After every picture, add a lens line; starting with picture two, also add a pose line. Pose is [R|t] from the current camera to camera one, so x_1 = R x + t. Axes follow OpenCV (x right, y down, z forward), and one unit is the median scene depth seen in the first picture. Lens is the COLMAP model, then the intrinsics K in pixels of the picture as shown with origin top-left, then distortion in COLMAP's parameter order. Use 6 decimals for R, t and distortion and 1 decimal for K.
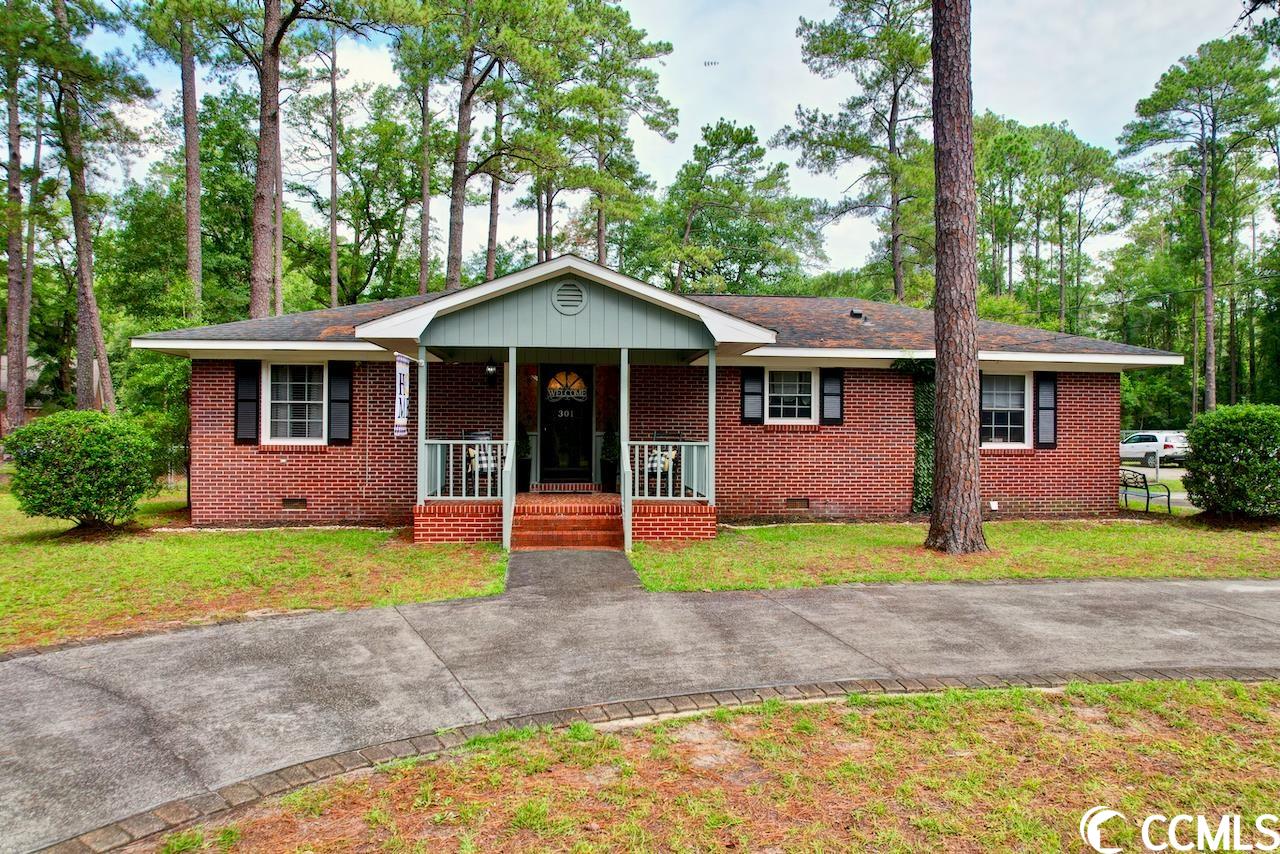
lens RADIAL K [[811.2, 0, 640.2], [0, 811.2, 428.3], [0, 0, 1]] dist [-0.037643, 0.007060]
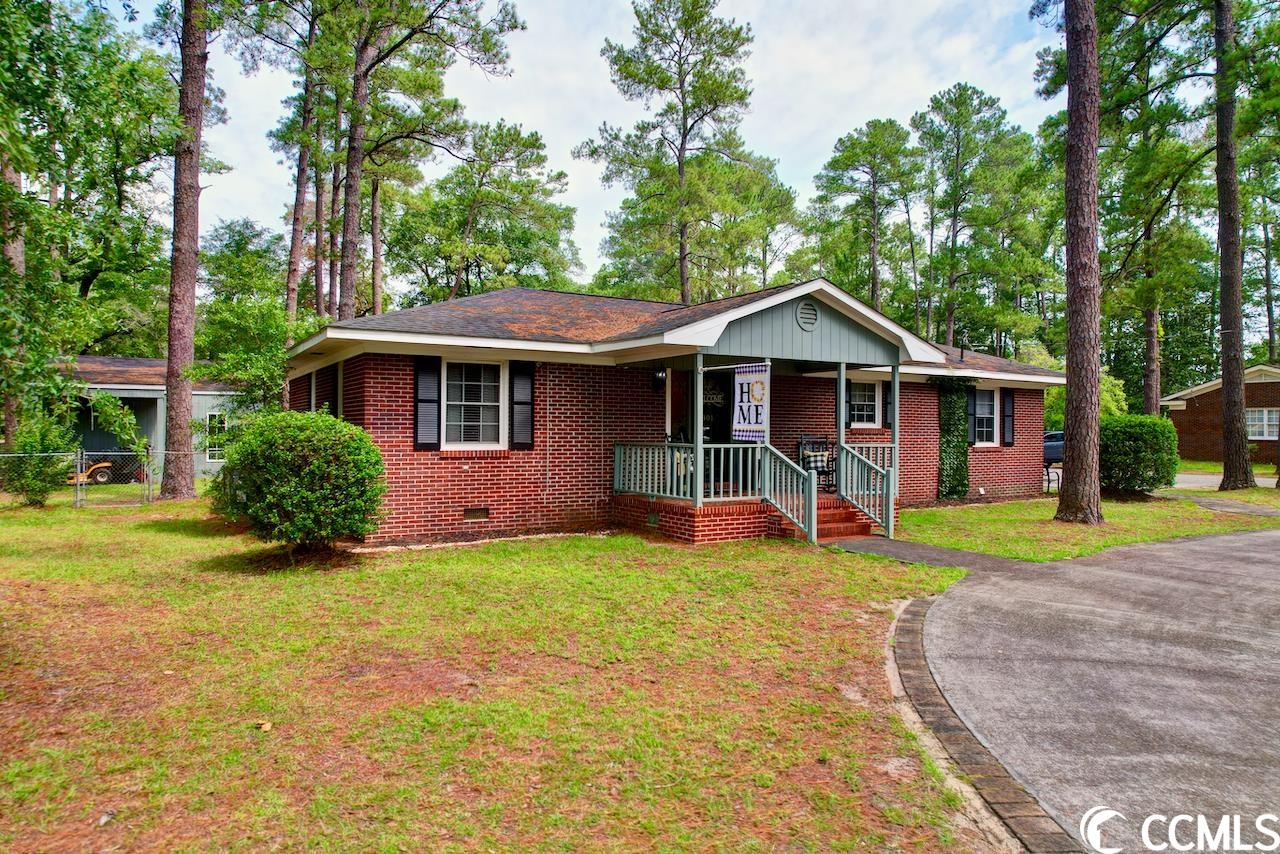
lens RADIAL K [[811.2, 0, 641.4], [0, 811.2, 430.4], [0, 0, 1]] dist [-0.037643, 0.007060]
pose [[0.900202, -0.000558, 0.435472, -0.631285], [-0.001480, 0.999989, 0.004341, -0.005985], [-0.435470, -0.004552, 0.900192, 0.076985]]
